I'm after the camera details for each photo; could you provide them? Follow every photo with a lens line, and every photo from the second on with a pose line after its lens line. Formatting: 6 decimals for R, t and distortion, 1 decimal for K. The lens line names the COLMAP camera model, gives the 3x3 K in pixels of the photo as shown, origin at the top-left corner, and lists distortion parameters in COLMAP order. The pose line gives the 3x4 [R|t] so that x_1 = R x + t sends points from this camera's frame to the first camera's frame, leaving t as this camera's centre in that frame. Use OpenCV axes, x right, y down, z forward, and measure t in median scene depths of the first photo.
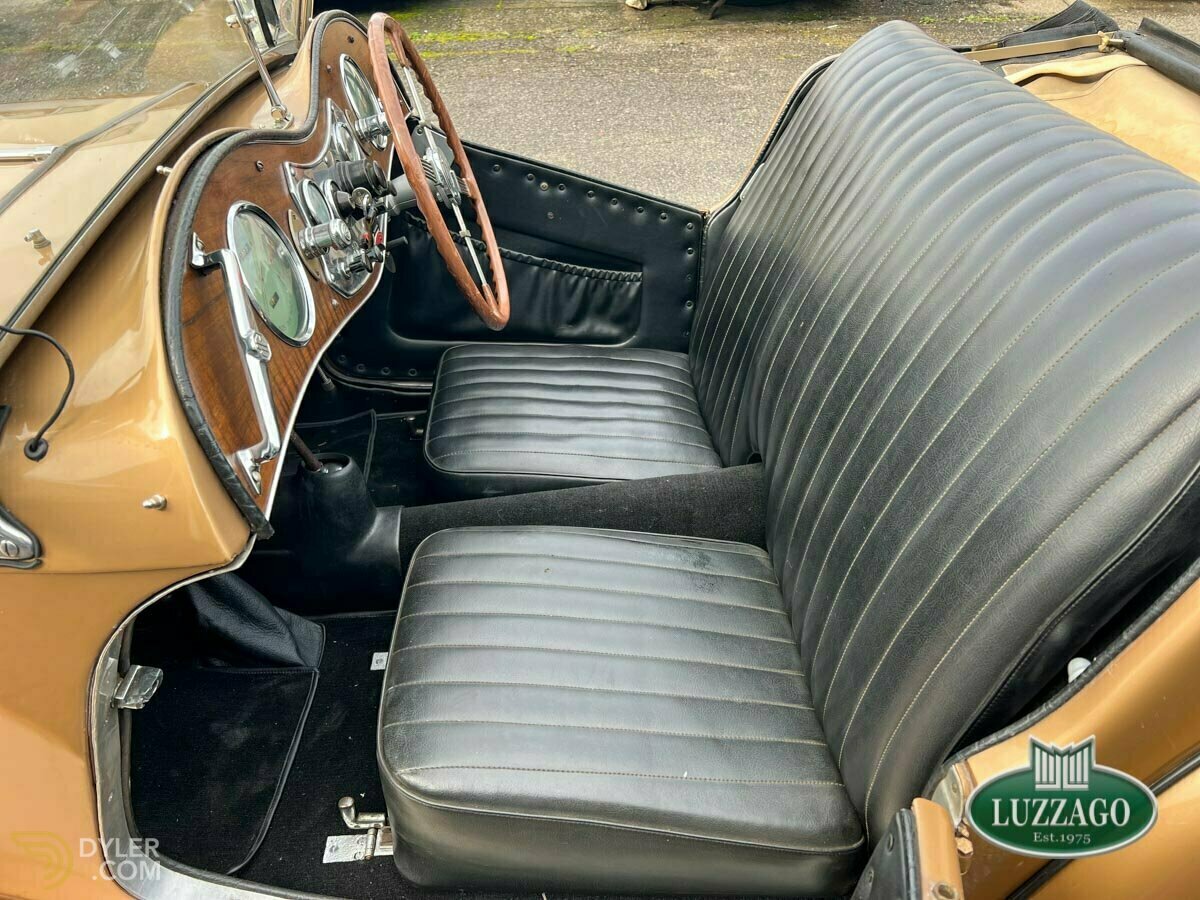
lens RADIAL K [[908.5, 0, 597.1], [0, 908.5, 452.6], [0, 0, 1]] dist [0.052281, -0.052169]
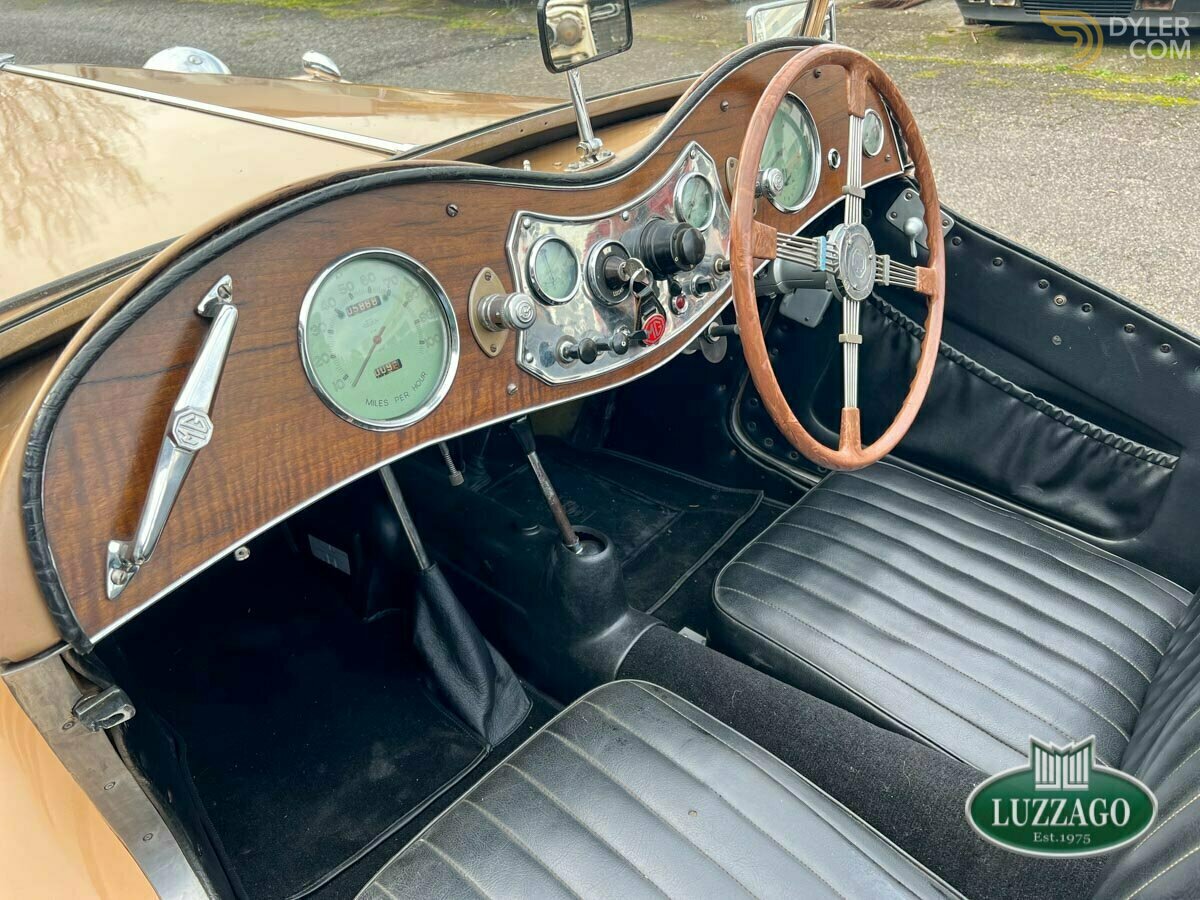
lens RADIAL K [[908.5, 0, 600.3], [0, 908.5, 448.3], [0, 0, 1]] dist [0.052281, -0.052169]
pose [[0.719807, 0.359897, -0.593592, 0.145816], [-0.370061, 0.922411, 0.110514, -0.126020], [0.587309, 0.140116, 0.797142, 0.222166]]
